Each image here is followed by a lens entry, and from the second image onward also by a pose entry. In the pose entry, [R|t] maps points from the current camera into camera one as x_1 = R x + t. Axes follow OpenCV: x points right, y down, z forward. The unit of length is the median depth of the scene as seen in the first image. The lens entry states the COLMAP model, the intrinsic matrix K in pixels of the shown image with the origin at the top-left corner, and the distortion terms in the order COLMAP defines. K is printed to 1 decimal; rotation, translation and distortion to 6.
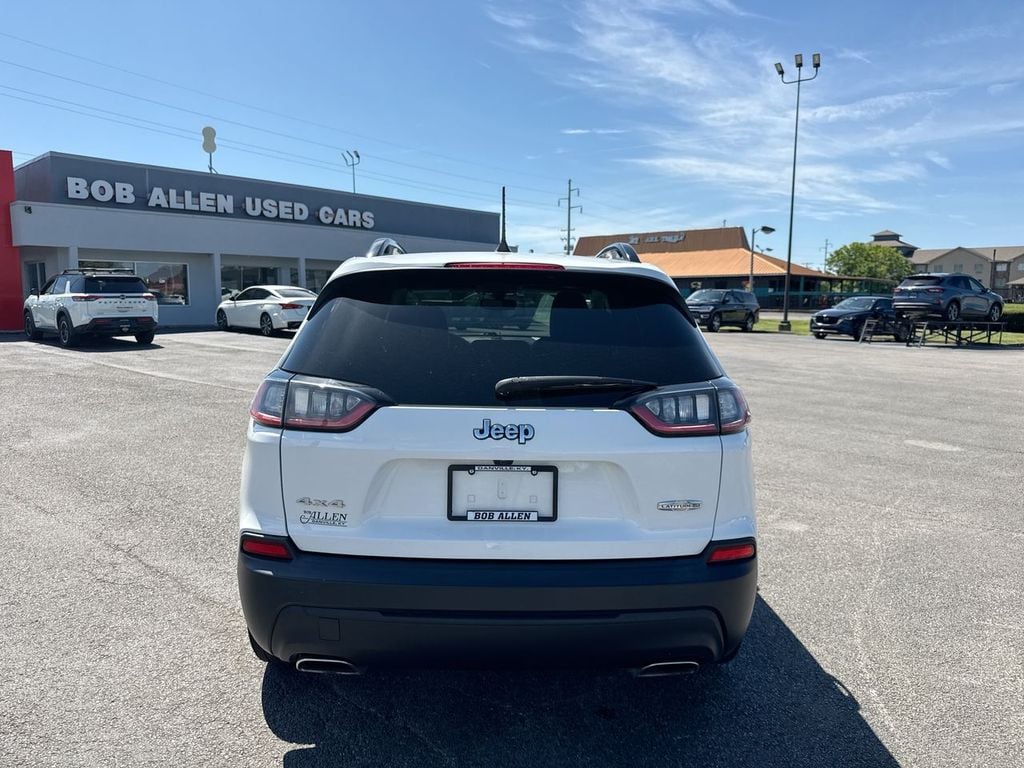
lens RADIAL K [[735.2, 0, 526.3], [0, 735.2, 393.2], [0, 0, 1]] dist [0.053359, -0.077407]
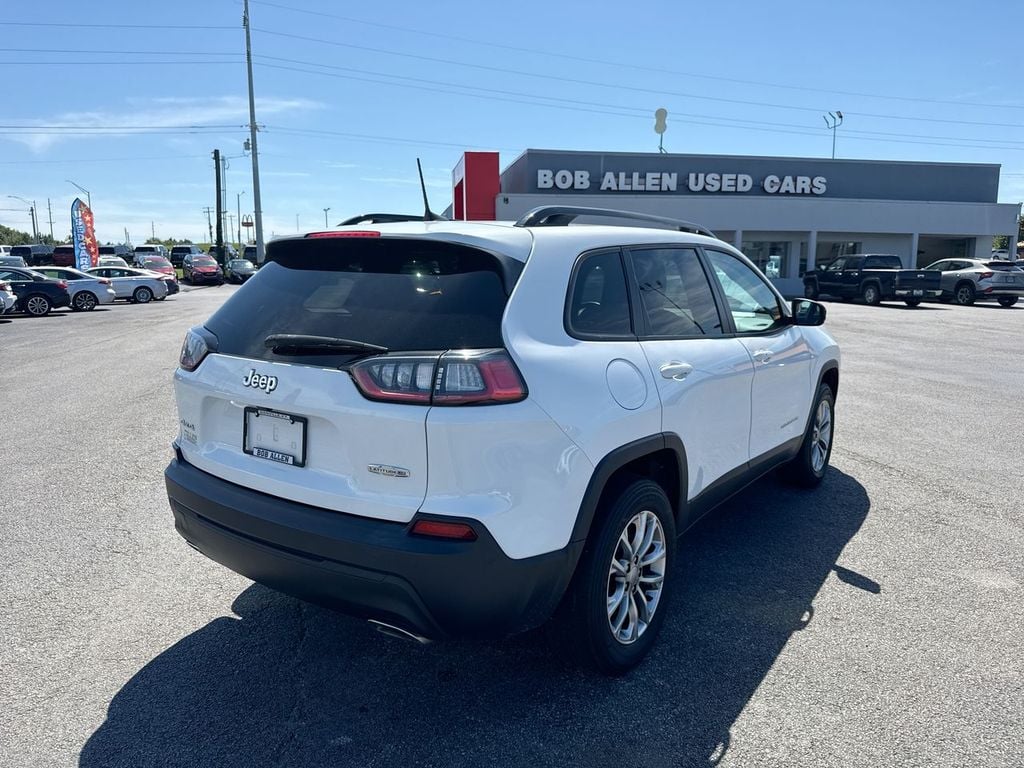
lens RADIAL K [[735.2, 0, 504.9], [0, 735.2, 395.6], [0, 0, 1]] dist [0.053359, -0.077407]
pose [[0.790030, 0.095773, -0.605541, 0.073150], [-0.072894, 0.995390, 0.062331, -0.001867], [0.608719, -0.005103, 0.793369, 0.024055]]
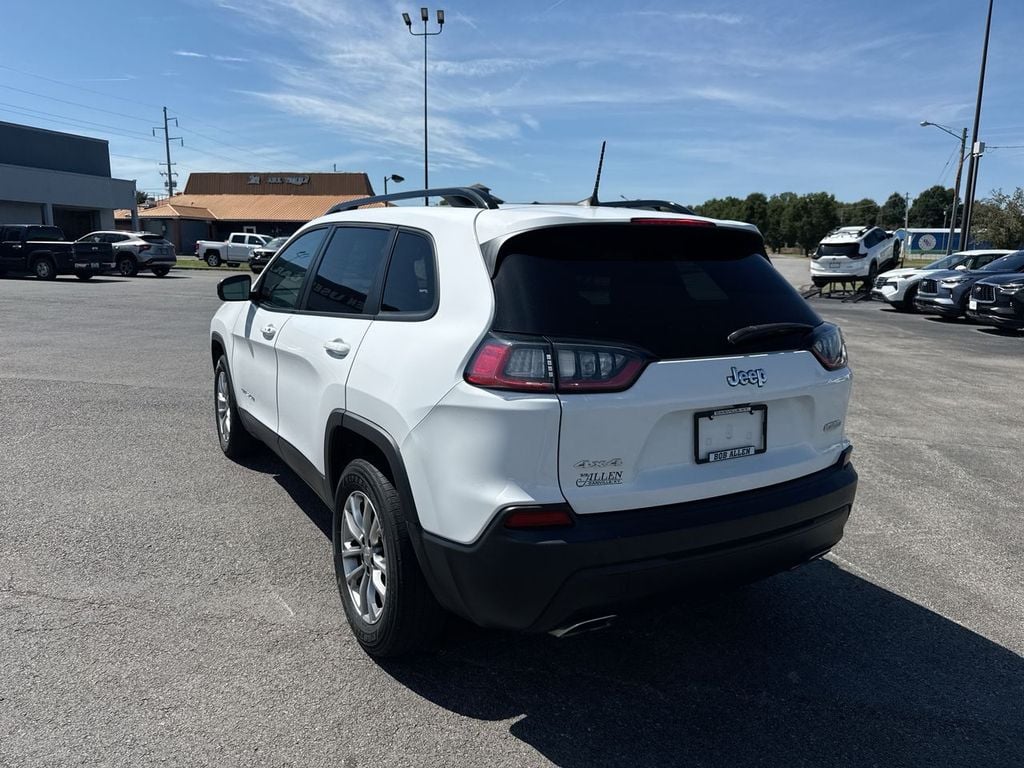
lens RADIAL K [[735.2, 0, 521.7], [0, 735.2, 379.5], [0, 0, 1]] dist [0.053359, -0.077407]
pose [[0.870260, -0.082098, 0.485704, -0.065341], [0.055544, 0.996080, 0.068845, -0.002999], [-0.489452, -0.032935, 0.871408, 0.014819]]
